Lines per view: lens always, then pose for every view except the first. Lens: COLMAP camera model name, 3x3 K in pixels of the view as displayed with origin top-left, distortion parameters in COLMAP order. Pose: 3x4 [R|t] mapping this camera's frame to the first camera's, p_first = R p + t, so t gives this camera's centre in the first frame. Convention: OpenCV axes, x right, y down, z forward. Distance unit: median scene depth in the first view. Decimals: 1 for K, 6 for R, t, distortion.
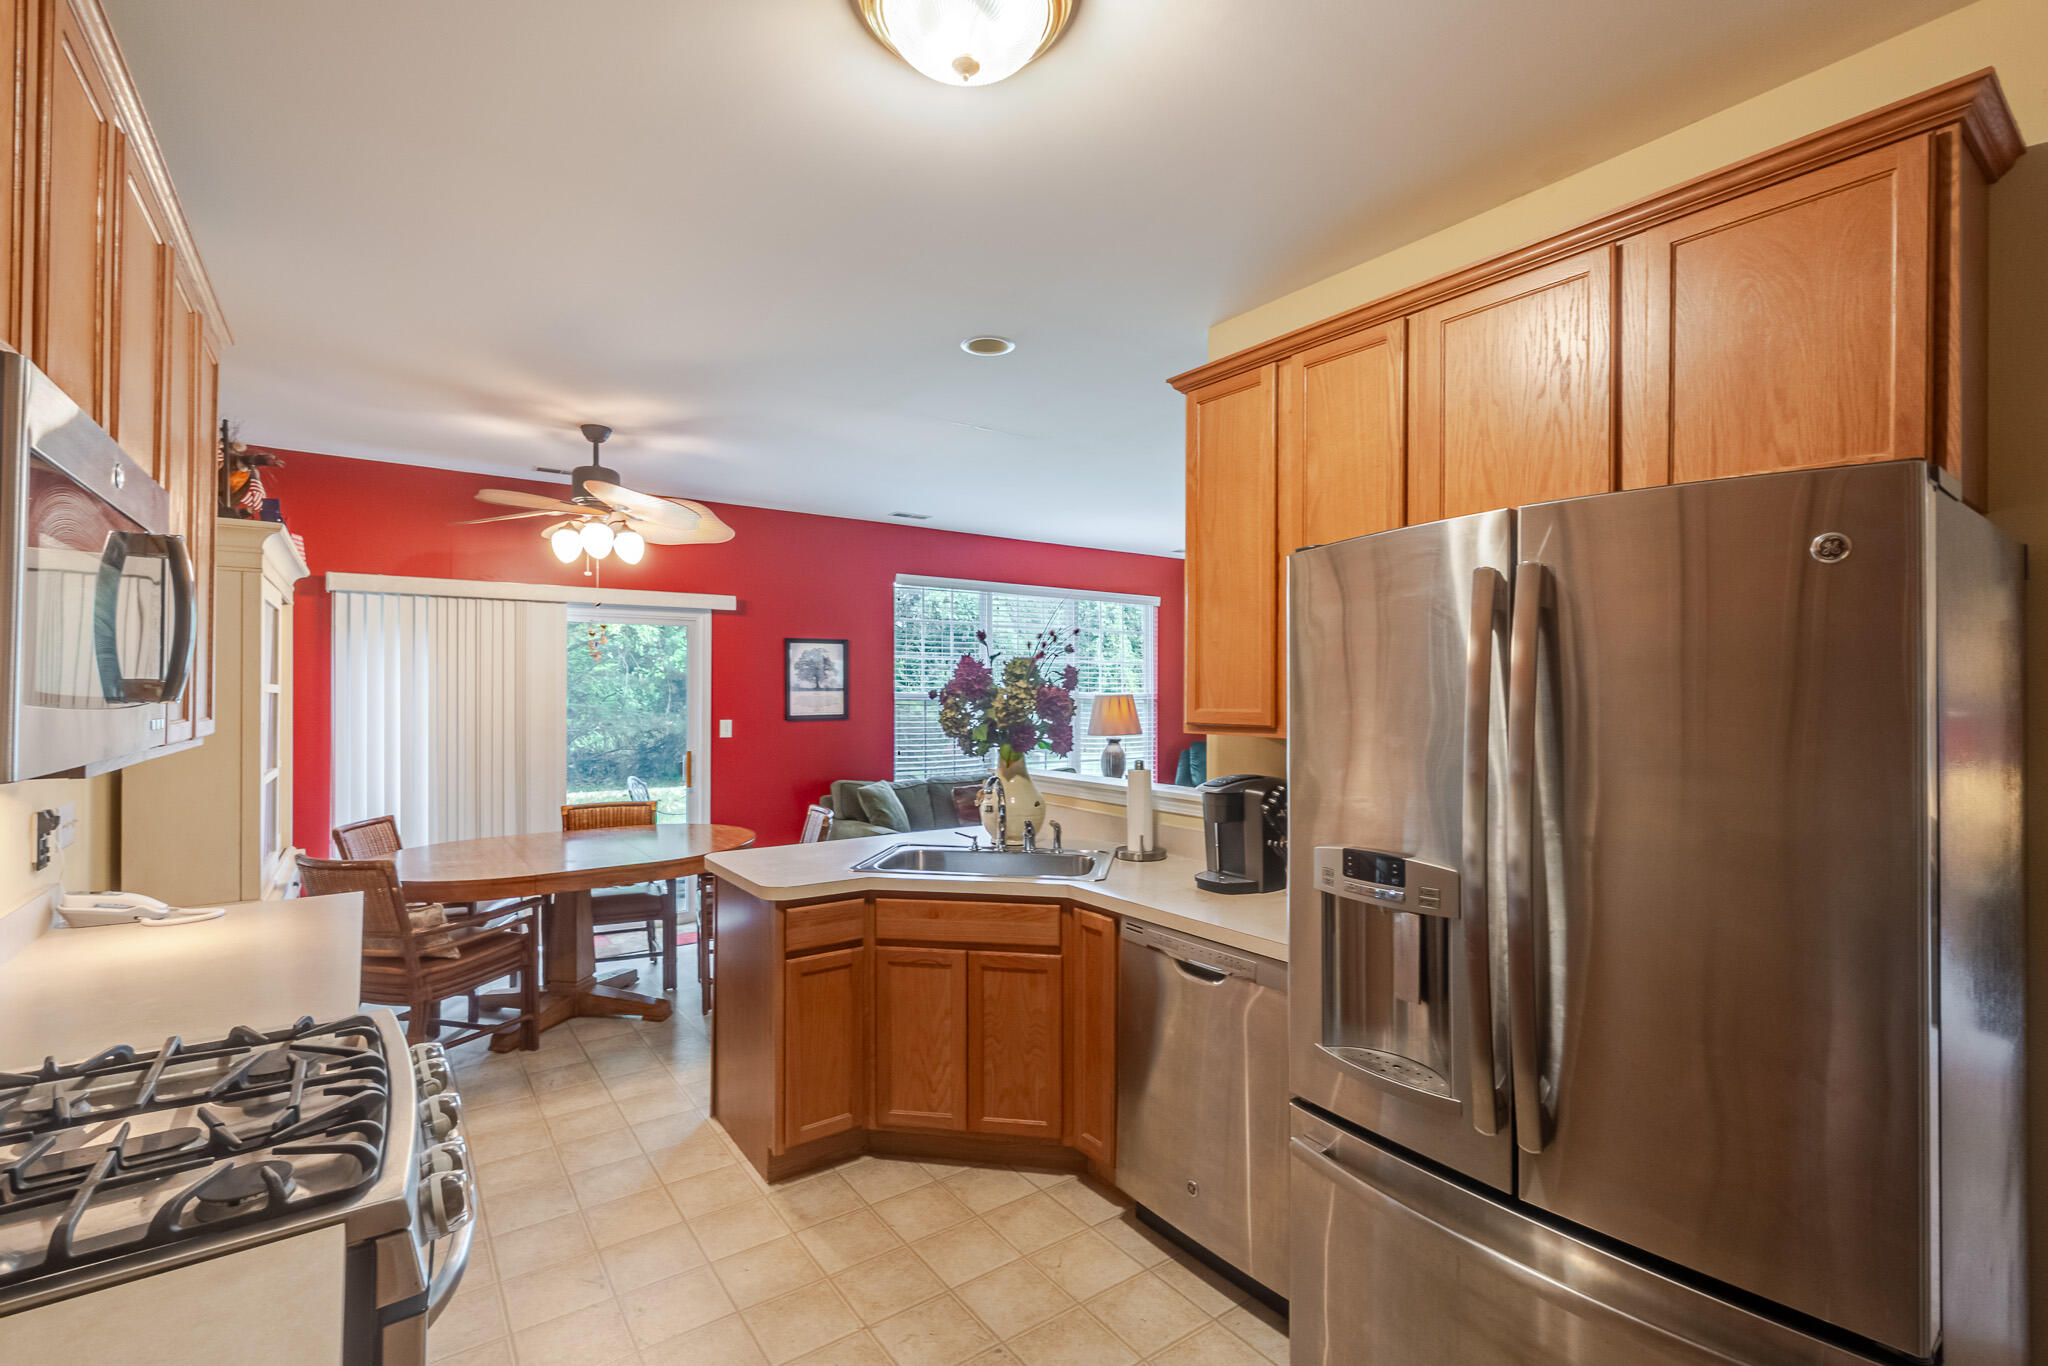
lens RADIAL K [[904.5, 0, 1019.7], [0, 904.5, 681.5], [0, 0, 1]] dist [0.000455, -0.000710]
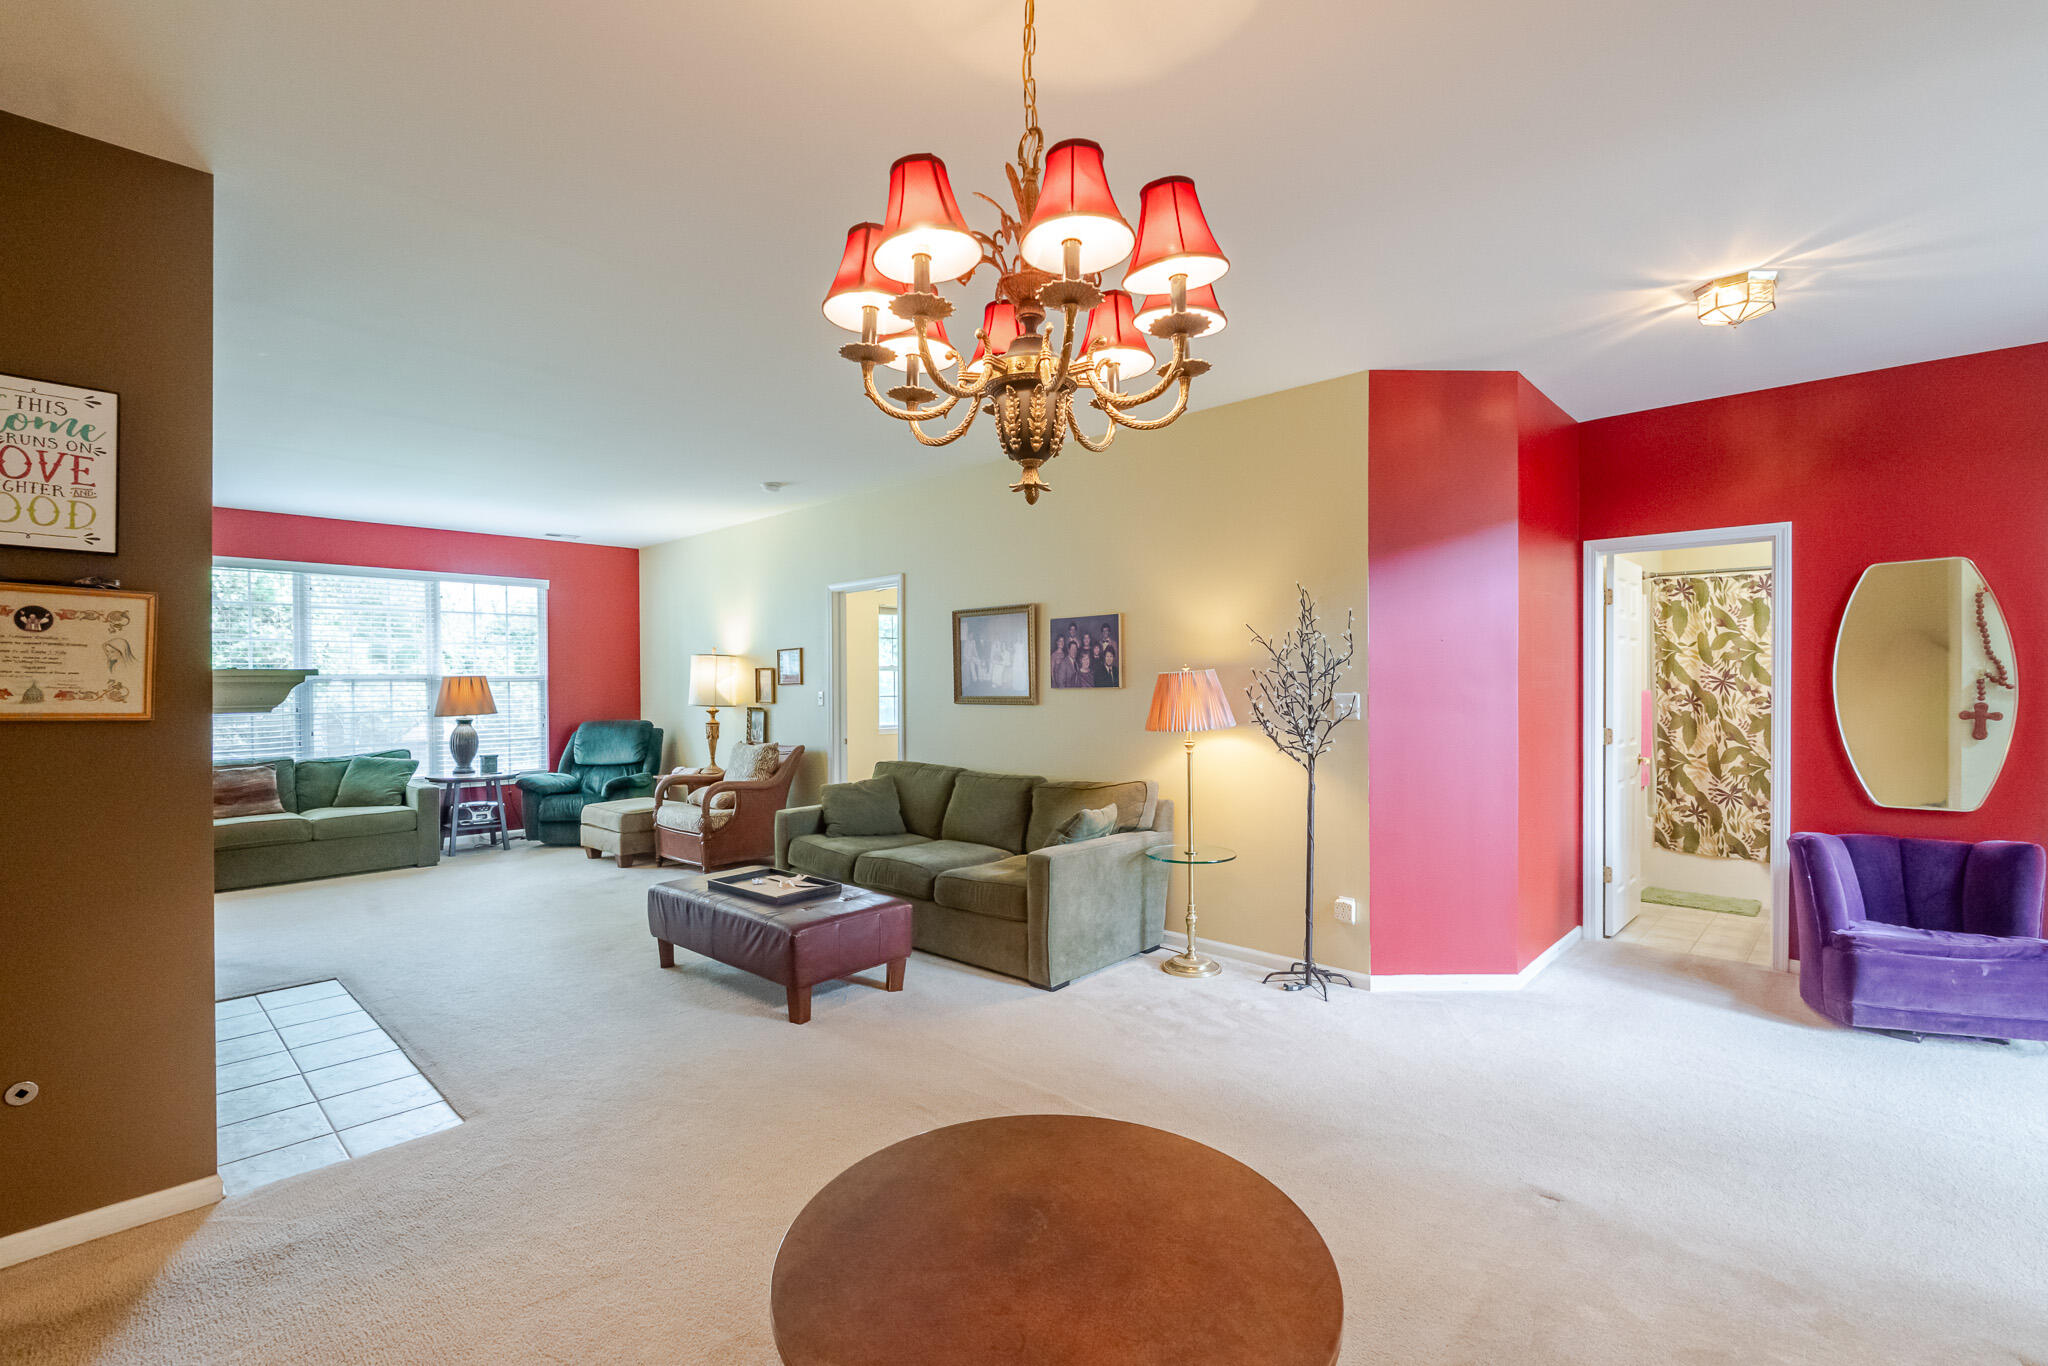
lens RADIAL K [[904.5, 0, 1004.8], [0, 904.5, 681.6], [0, 0, 1]] dist [0.000455, -0.000710]
pose [[0.984792, -0.008739, 0.173520, 1.171265], [0.006980, 0.999918, 0.010744, 0.032460], [-0.173600, -0.009370, 0.984772, -0.215919]]
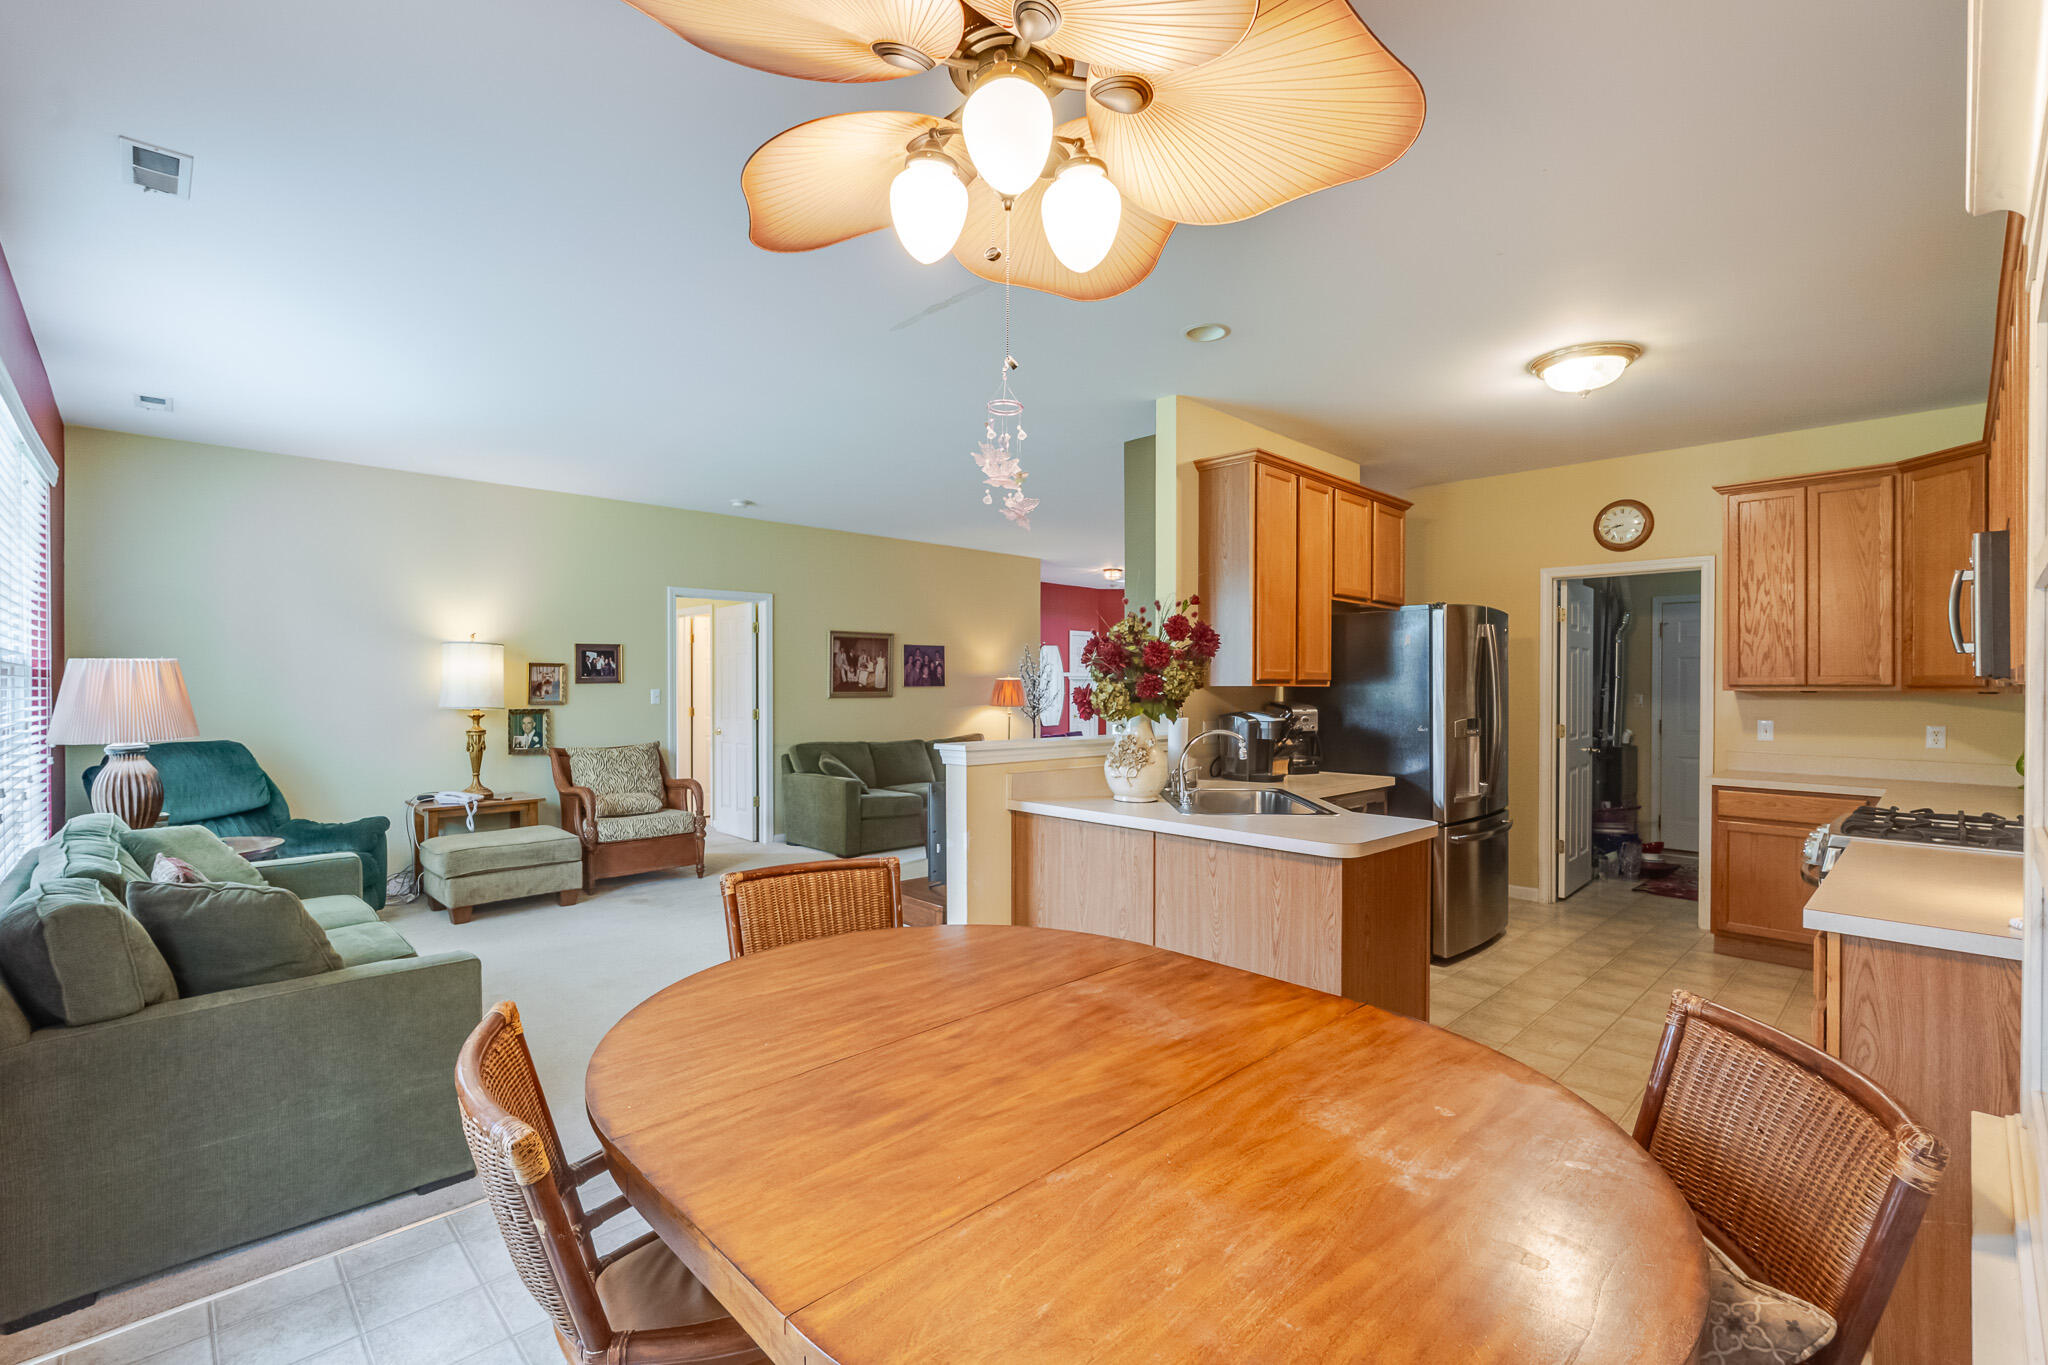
lens RADIAL K [[904.5, 0, 1016.8], [0, 904.5, 685.6], [0, 0, 1]] dist [0.000455, -0.000710]
pose [[-0.128709, -0.004692, 0.991671, -1.022526], [-0.012696, 0.999915, 0.003083, 0.045776], [-0.991601, -0.012194, -0.128757, 1.279893]]
